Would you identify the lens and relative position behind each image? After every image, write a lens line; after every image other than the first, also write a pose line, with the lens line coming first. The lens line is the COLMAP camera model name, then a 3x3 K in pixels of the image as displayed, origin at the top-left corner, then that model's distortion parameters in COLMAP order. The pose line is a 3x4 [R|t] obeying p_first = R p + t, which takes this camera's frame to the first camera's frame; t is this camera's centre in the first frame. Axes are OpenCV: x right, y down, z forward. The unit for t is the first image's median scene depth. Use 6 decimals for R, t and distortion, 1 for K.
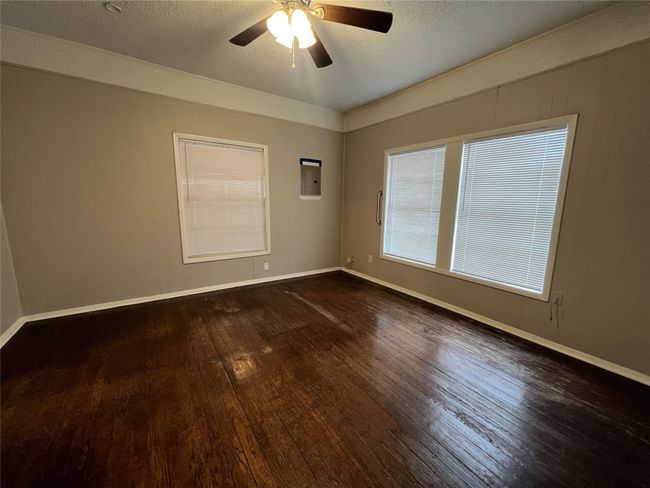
lens RADIAL K [[259.7, 0, 323.8], [0, 259.7, 242.0], [0, 0, 1]] dist [-0.002434, -0.000187]
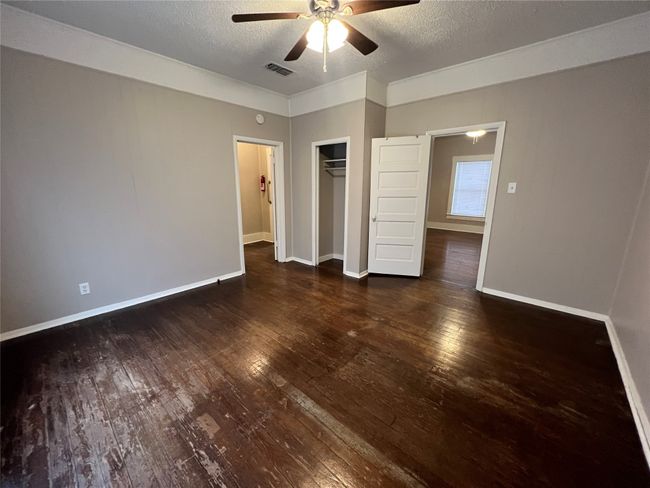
lens RADIAL K [[259.7, 0, 323.8], [0, 259.7, 242.0], [0, 0, 1]] dist [-0.002434, -0.000187]
pose [[-0.970944, 0.033436, -0.236958, 0.103575], [-0.058096, 0.927632, 0.368948, -0.241938], [0.232146, 0.371995, -0.898737, 1.338814]]
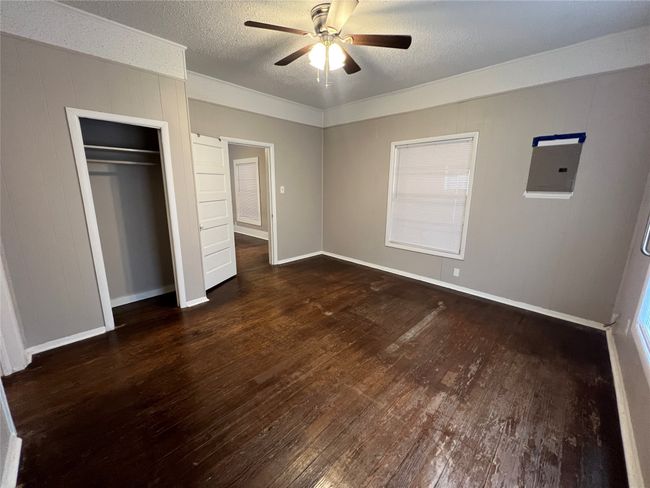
lens RADIAL K [[259.7, 0, 323.8], [0, 259.7, 242.0], [0, 0, 1]] dist [-0.002434, -0.000187]
pose [[0.193245, 0.190807, -0.962418, 0.706029], [-0.170106, 0.972569, 0.158664, -0.095092], [0.966292, 0.133052, 0.220402, 0.482409]]
